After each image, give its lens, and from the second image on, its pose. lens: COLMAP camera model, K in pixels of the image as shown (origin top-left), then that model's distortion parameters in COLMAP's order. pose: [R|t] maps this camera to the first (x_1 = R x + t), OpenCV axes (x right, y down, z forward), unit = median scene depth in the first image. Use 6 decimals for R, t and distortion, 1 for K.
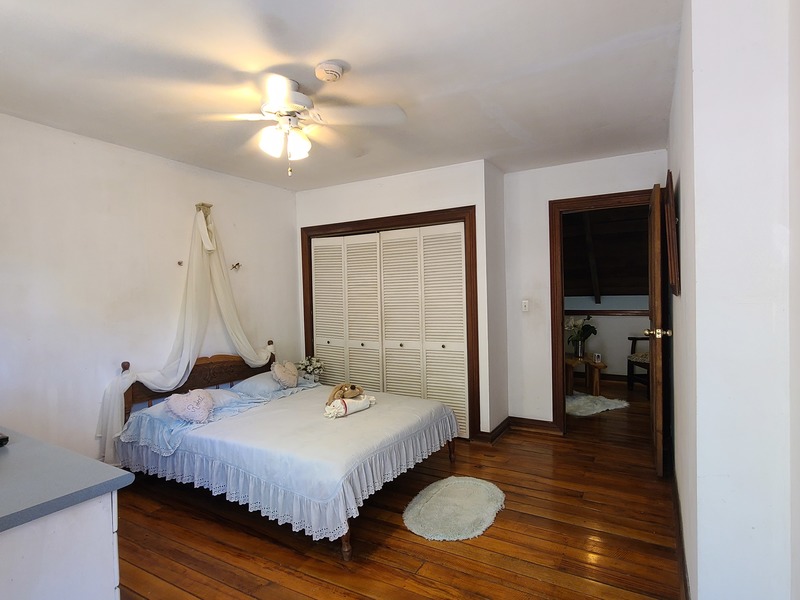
lens RADIAL K [[436.0, 0, 398.2], [0, 436.0, 301.6], [0, 0, 1]] dist [-0.005709, 0.002044]
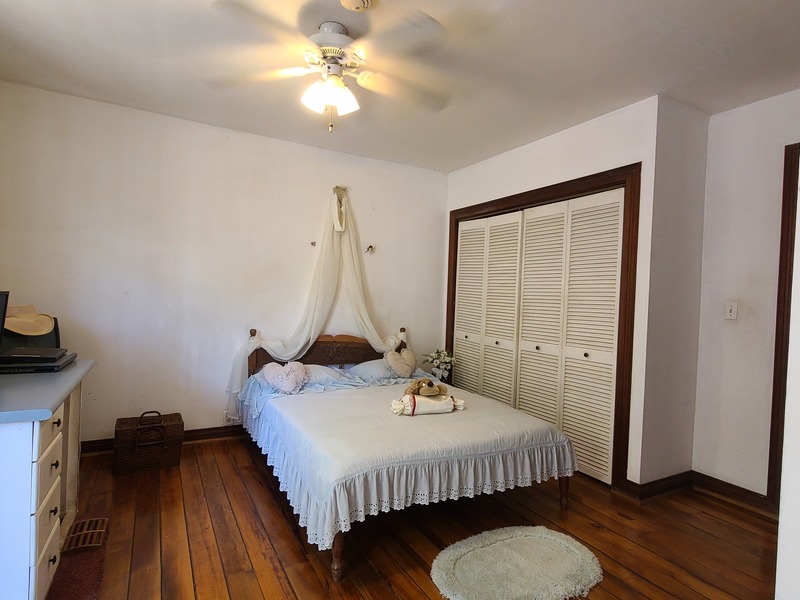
lens RADIAL K [[436.0, 0, 401.1], [0, 436.0, 302.7], [0, 0, 1]] dist [-0.005709, 0.002044]
pose [[0.854876, 0.064605, -0.514795, 0.222706], [-0.068173, 0.997602, 0.011987, 0.025971], [0.514334, 0.024848, 0.857230, 0.194094]]
